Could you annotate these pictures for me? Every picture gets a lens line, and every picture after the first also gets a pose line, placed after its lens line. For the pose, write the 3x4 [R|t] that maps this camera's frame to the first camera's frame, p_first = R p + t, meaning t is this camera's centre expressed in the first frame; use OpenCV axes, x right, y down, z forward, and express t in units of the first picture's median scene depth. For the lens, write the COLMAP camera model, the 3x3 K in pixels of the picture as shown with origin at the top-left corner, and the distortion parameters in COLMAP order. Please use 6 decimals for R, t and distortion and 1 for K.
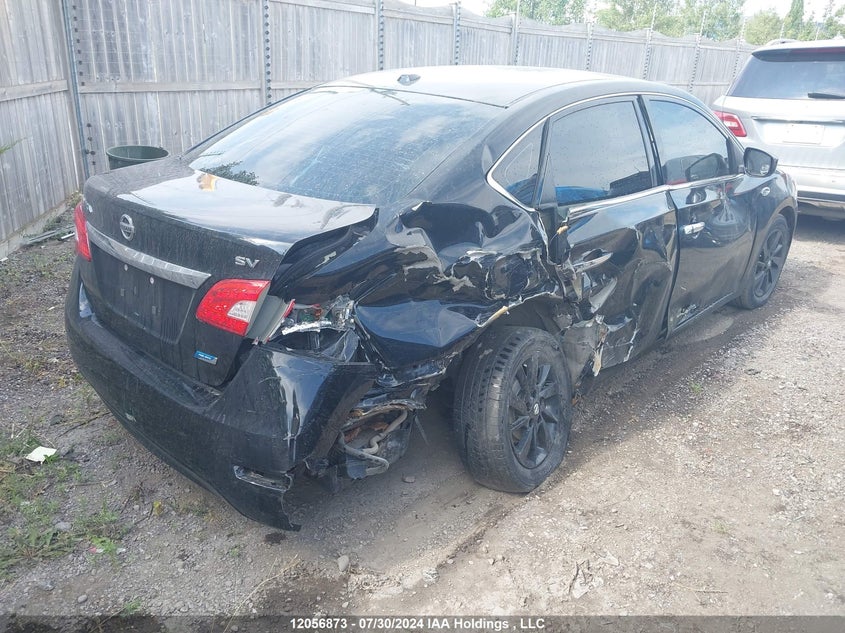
lens RADIAL K [[647.0, 0, 423.3], [0, 647.0, 317.3], [0, 0, 1]] dist [0.010371, 0.013627]
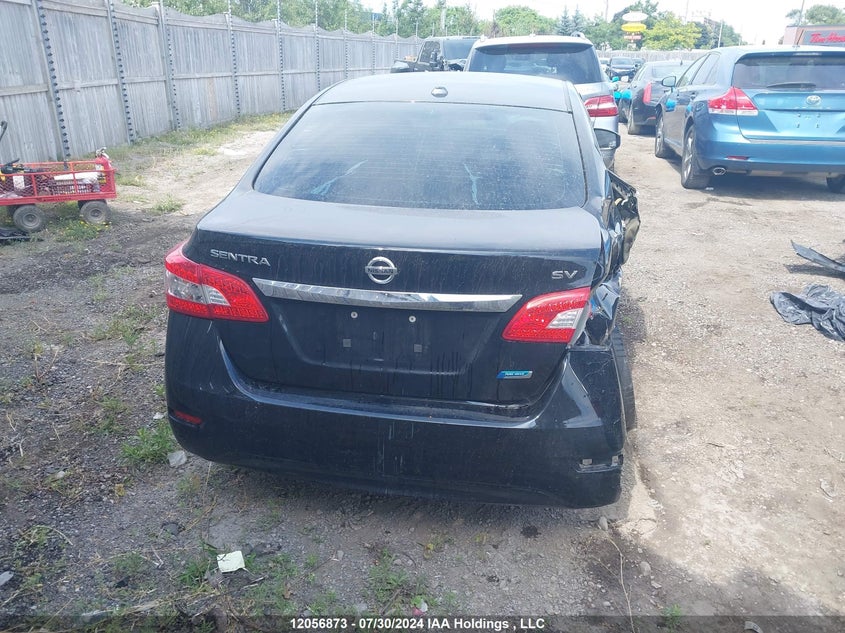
lens RADIAL K [[647.0, 0, 424.7], [0, 647.0, 317.6], [0, 0, 1]] dist [0.010371, 0.013627]
pose [[0.840425, -0.229449, 0.490957, -0.143965], [0.221491, 0.972256, 0.075235, -0.021078], [-0.494599, 0.045513, 0.867929, 0.025223]]
